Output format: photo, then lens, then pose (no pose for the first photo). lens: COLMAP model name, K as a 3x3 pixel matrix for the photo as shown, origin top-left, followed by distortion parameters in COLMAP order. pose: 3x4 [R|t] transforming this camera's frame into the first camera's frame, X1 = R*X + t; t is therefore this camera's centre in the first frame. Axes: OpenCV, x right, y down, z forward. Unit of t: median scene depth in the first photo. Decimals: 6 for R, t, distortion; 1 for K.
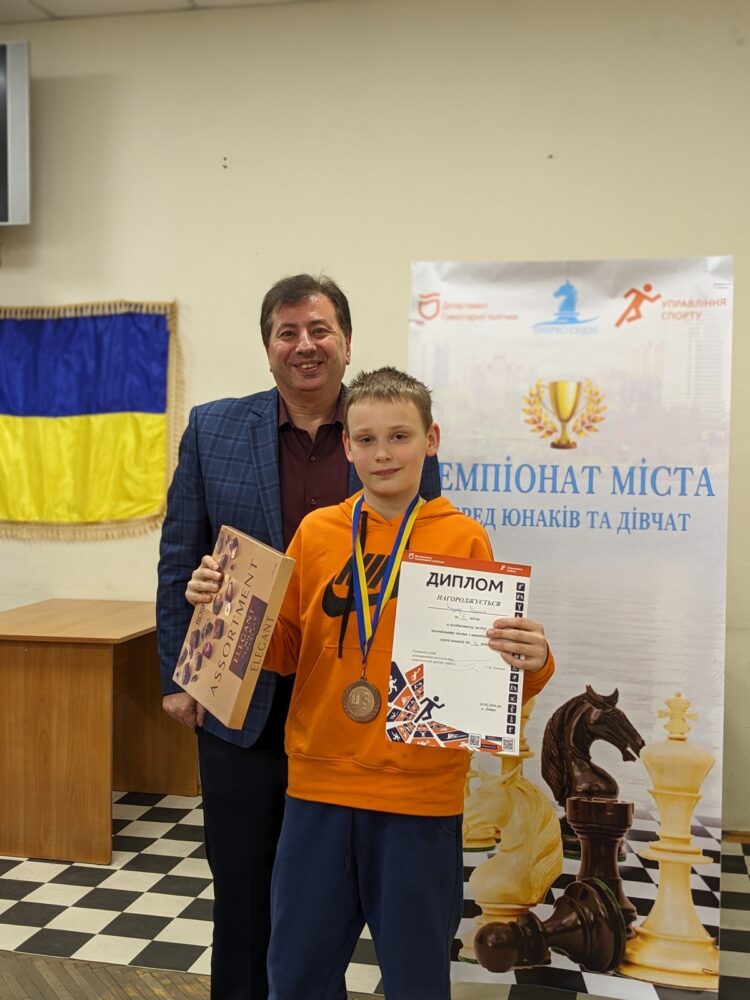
lens RADIAL K [[1180.8, 0, 366.7], [0, 1180.8, 509.9], [0, 0, 1]] dist [0.028358, 0.000000]
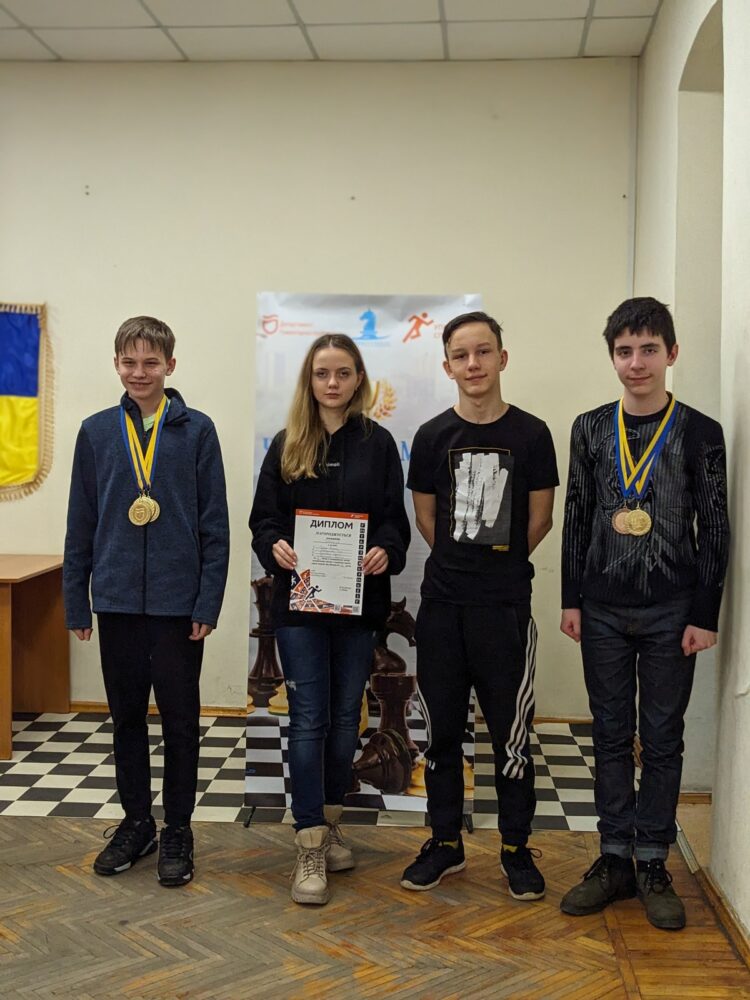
lens RADIAL K [[1180.8, 0, 368.4], [0, 1180.8, 504.9], [0, 0, 1]] dist [0.028358, 0.000000]
pose [[0.984982, -0.009460, 0.172397, -0.075113], [0.006543, 0.999826, 0.017485, 0.014511], [-0.172533, -0.016094, 0.984872, -0.385086]]
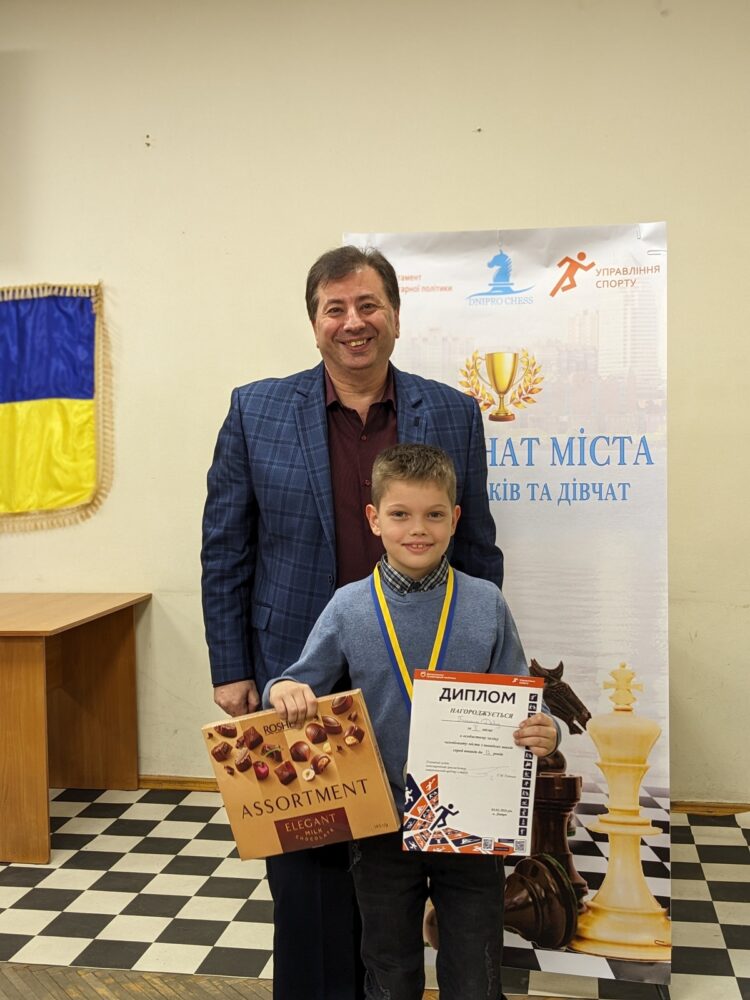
lens RADIAL K [[1180.8, 0, 369.9], [0, 1180.8, 502.2], [0, 0, 1]] dist [0.028358, 0.000000]
pose [[0.997989, -0.027710, 0.057015, -0.001337], [0.027513, 0.999612, 0.004240, 0.008891], [-0.057111, -0.002663, 0.998364, 0.021952]]
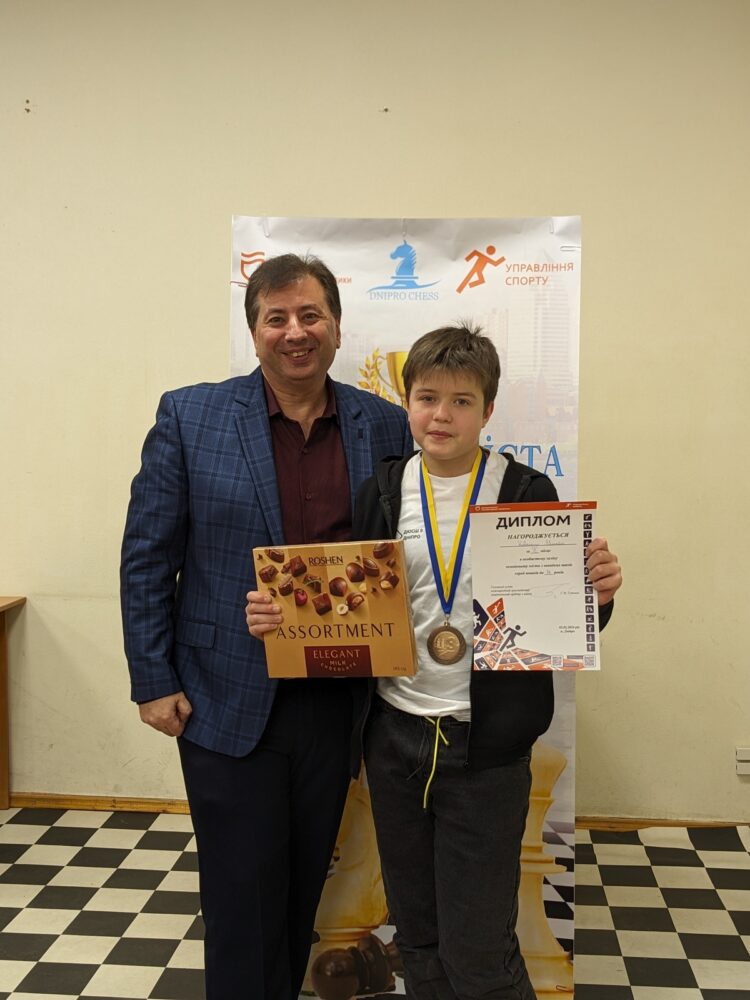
lens RADIAL K [[1180.8, 0, 383.3], [0, 1180.8, 499.2], [0, 0, 1]] dist [0.028358, 0.000000]
pose [[0.989098, -0.014505, 0.146541, 0.017314], [0.012098, 0.999777, 0.017308, -0.011069], [-0.146760, -0.015347, 0.989053, 0.101209]]
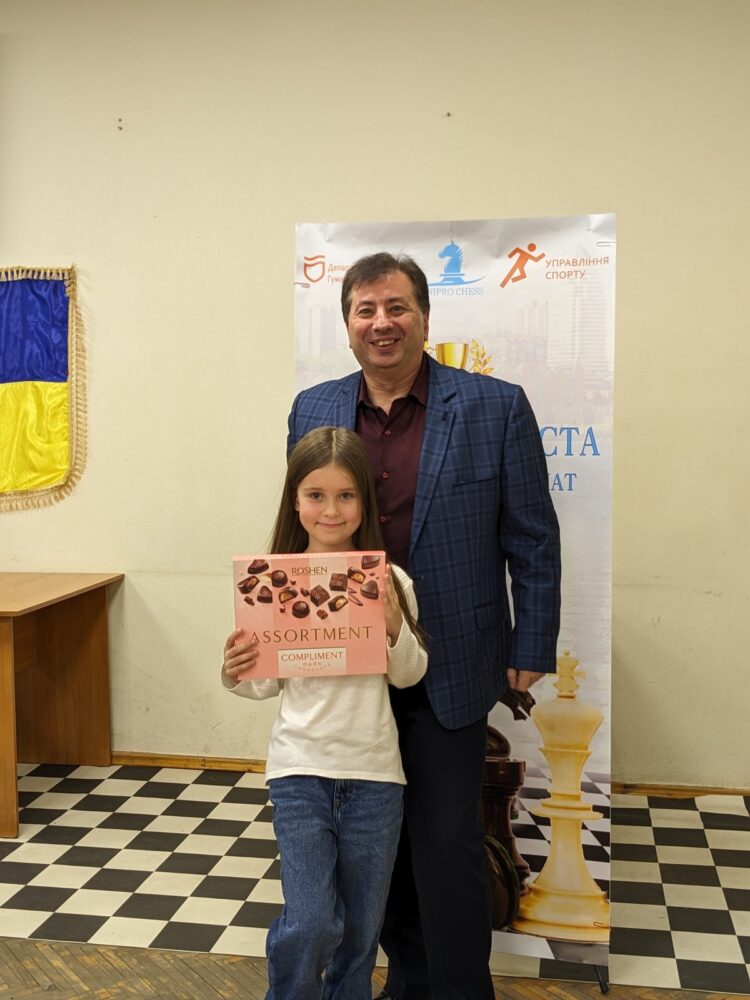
lens RADIAL K [[1180.8, 0, 349.0], [0, 1180.8, 507.3], [0, 0, 1]] dist [0.028358, 0.000000]
pose [[0.999124, -0.022241, 0.035444, 0.043276], [0.021186, 0.999329, 0.029866, -0.001942], [-0.036084, -0.029089, 0.998925, 0.005613]]
